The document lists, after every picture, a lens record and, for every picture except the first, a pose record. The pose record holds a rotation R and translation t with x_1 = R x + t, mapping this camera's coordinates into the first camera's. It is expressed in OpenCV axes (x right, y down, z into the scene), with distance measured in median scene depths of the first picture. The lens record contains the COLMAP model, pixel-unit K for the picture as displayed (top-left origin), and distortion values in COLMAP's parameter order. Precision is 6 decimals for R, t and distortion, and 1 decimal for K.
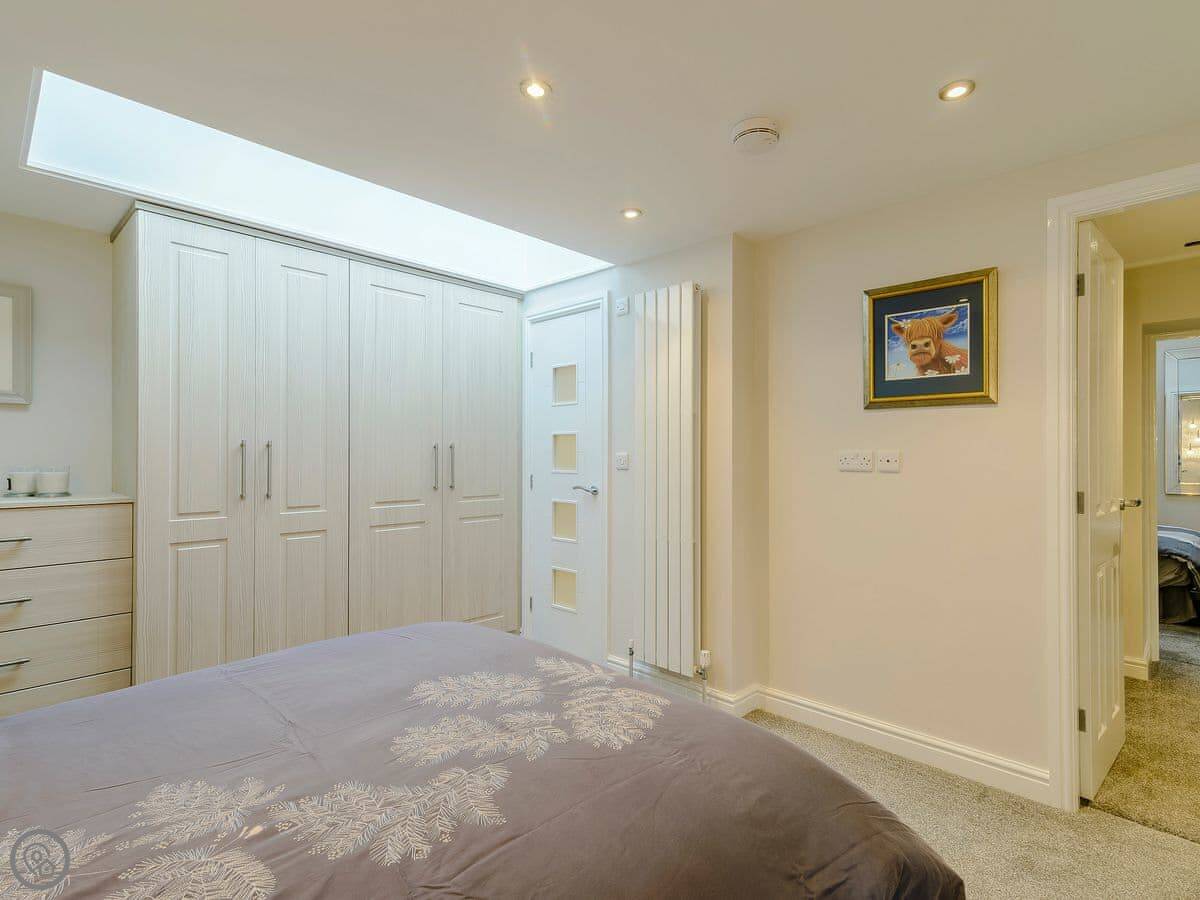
lens RADIAL K [[591.0, 0, 637.6], [0, 591.0, 449.2], [0, 0, 1]] dist [0.021848, 0.000128]
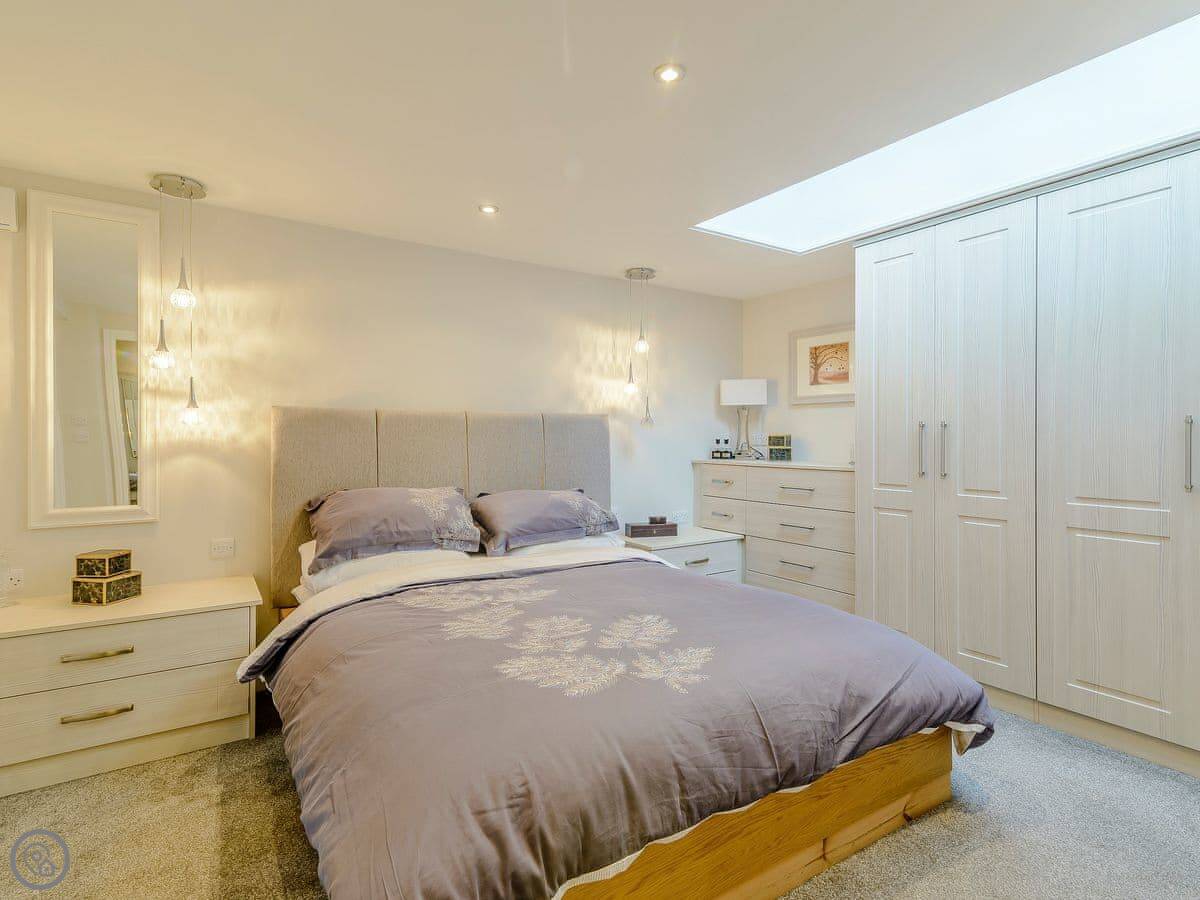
lens RADIAL K [[596.1, 0, 600.0], [0, 596.1, 440.7], [0, 0, 1]] dist [-0.004307, -0.000298]
pose [[-0.216696, 0.001651, -0.976238, 0.604966], [0.008297, 0.999966, -0.000150, 0.017808], [0.976204, -0.008133, -0.216702, 0.795608]]
